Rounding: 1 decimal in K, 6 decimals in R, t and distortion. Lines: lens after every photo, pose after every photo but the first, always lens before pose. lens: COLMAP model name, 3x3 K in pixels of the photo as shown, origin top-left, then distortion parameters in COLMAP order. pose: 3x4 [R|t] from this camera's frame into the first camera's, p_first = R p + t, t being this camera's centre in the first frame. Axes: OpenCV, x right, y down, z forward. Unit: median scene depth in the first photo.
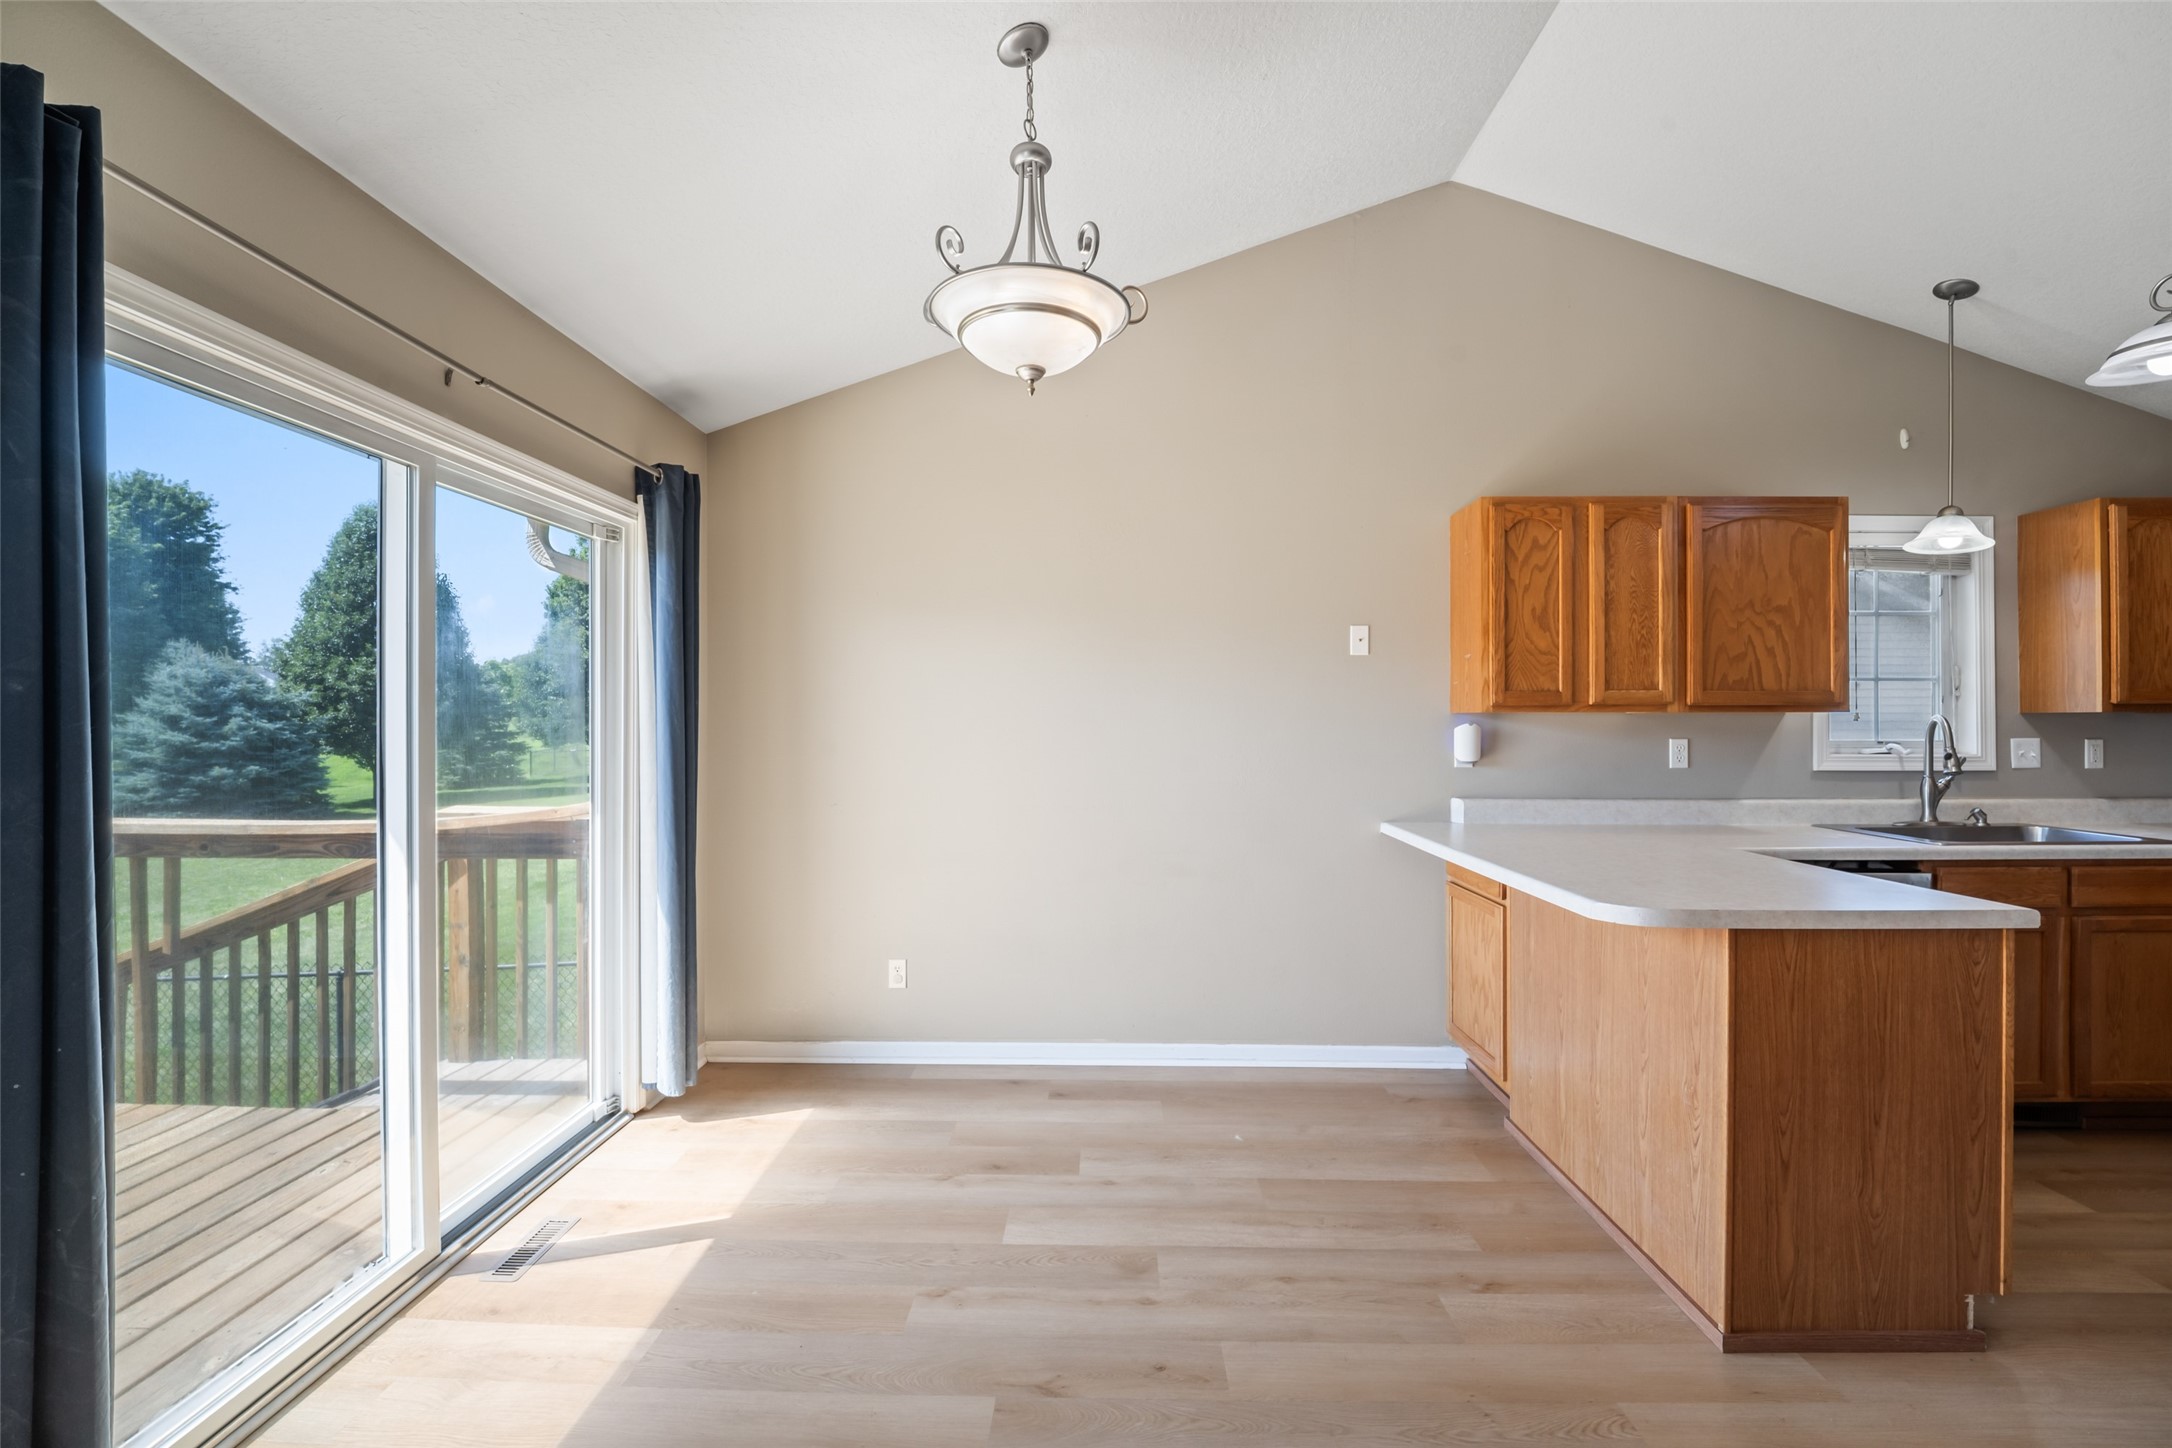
lens RADIAL K [[926.2, 0, 1082.4], [0, 926.2, 728.7], [0, 0, 1]] dist [0.008080, -0.006356]
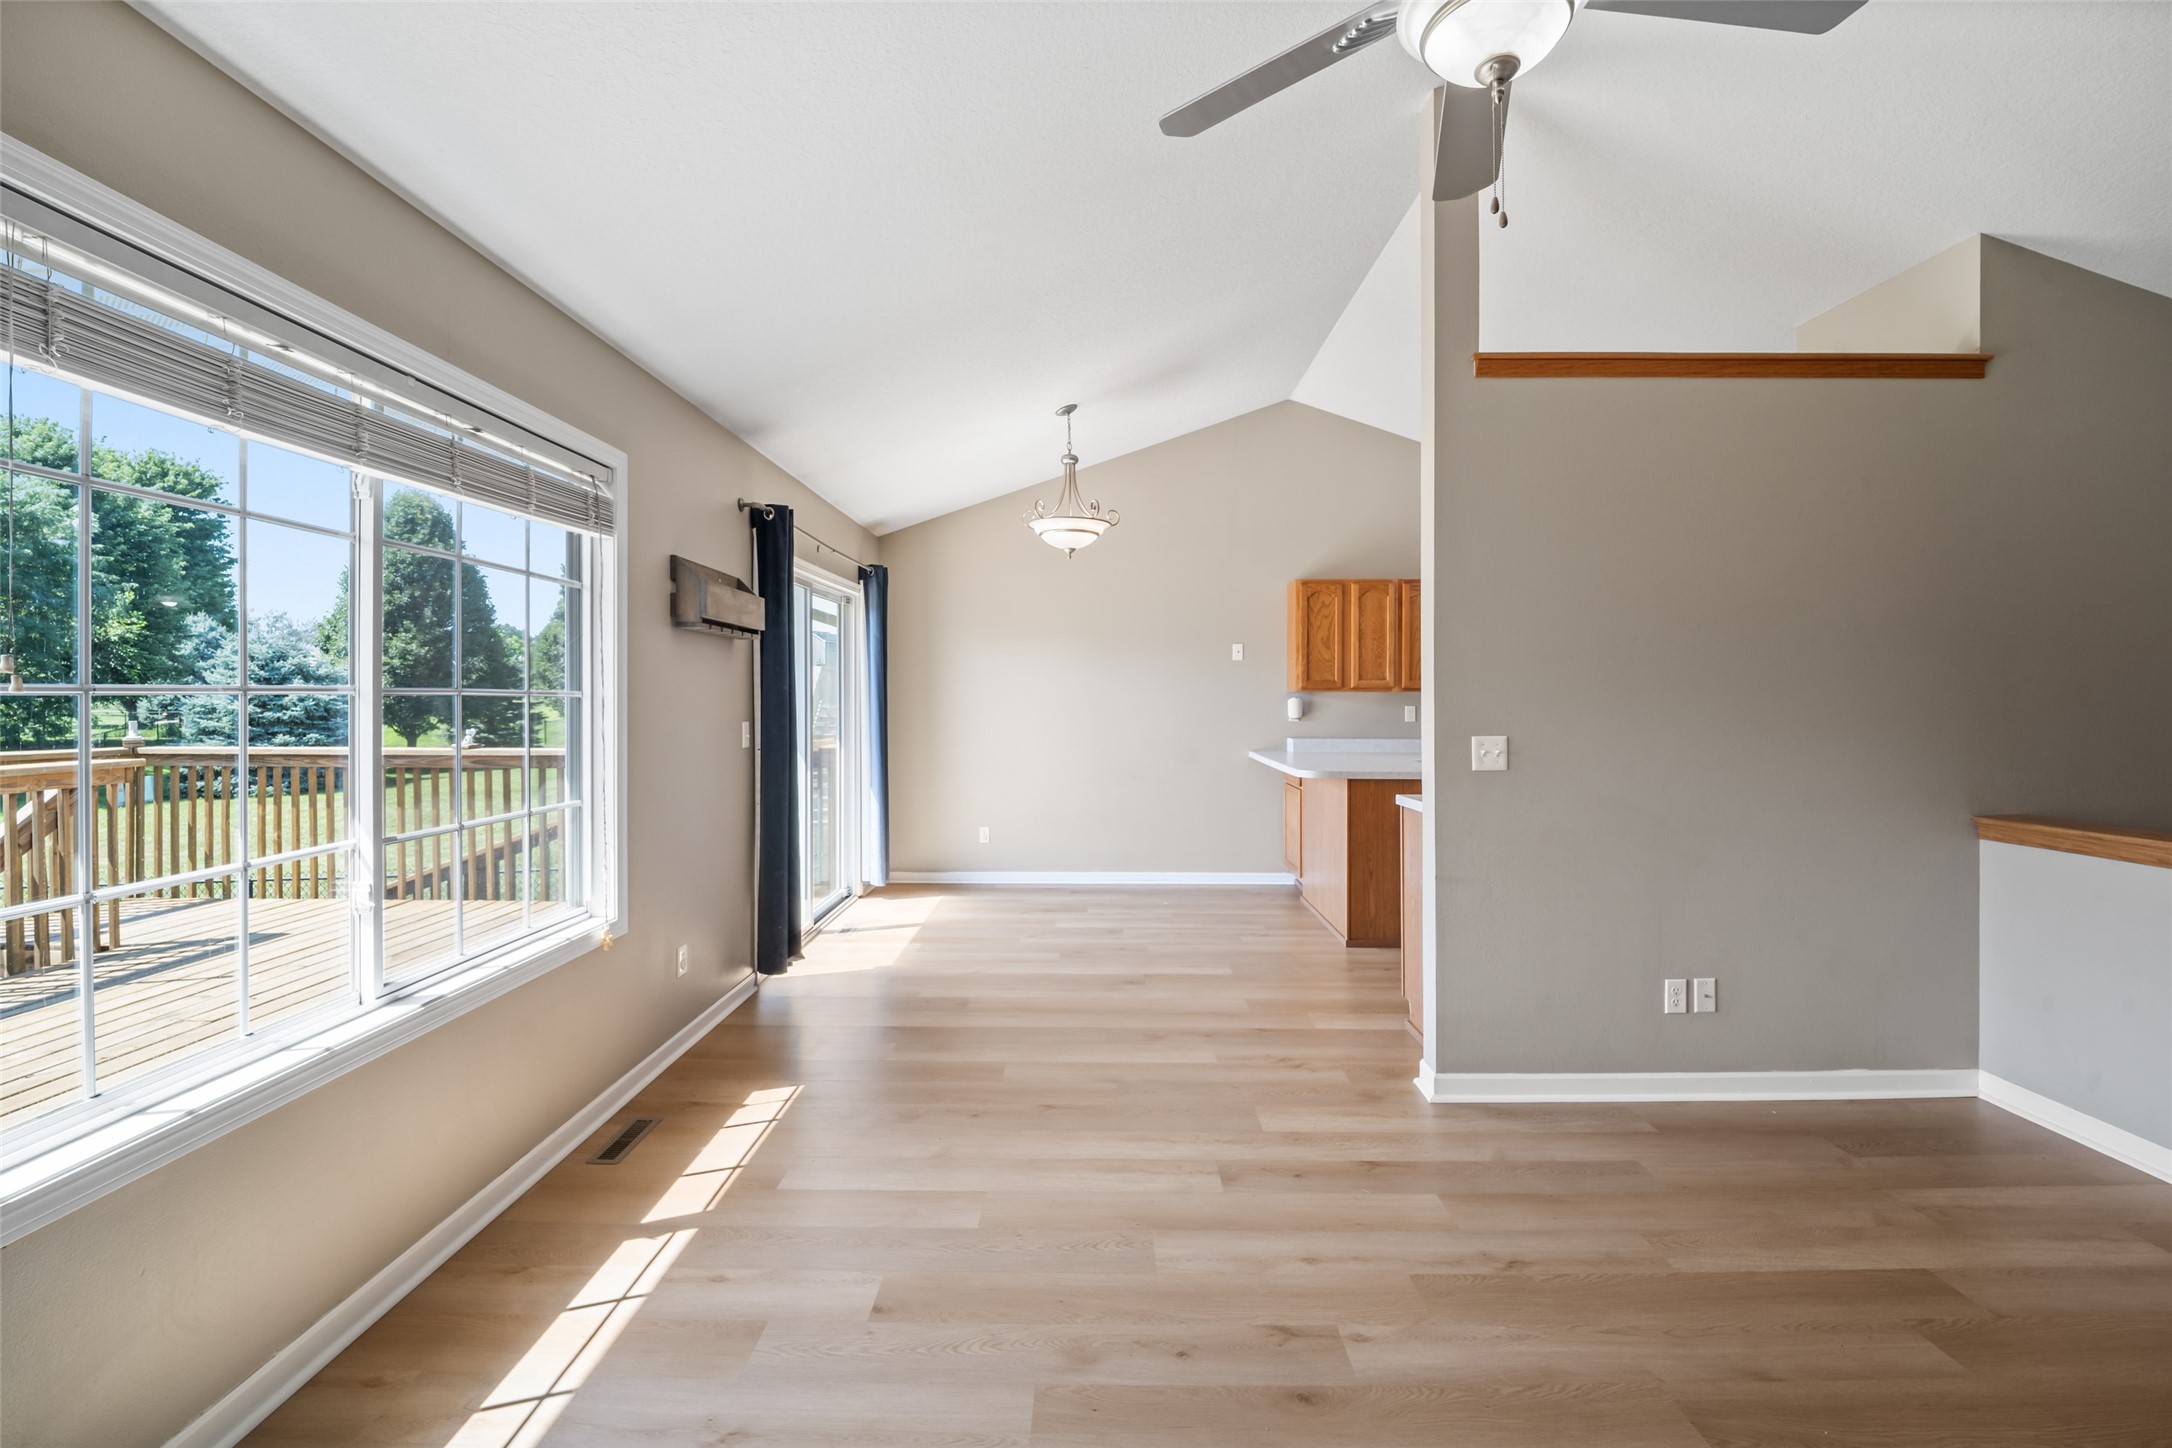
lens RADIAL K [[926.2, 0, 1106.4], [0, 926.2, 715.3], [0, 0, 1]] dist [0.008080, -0.006356]
pose [[0.999212, -0.000248, 0.039688, -0.033691], [-0.000406, 0.999864, 0.016457, -0.000430], [-0.039687, -0.016461, 0.999077, -0.834537]]
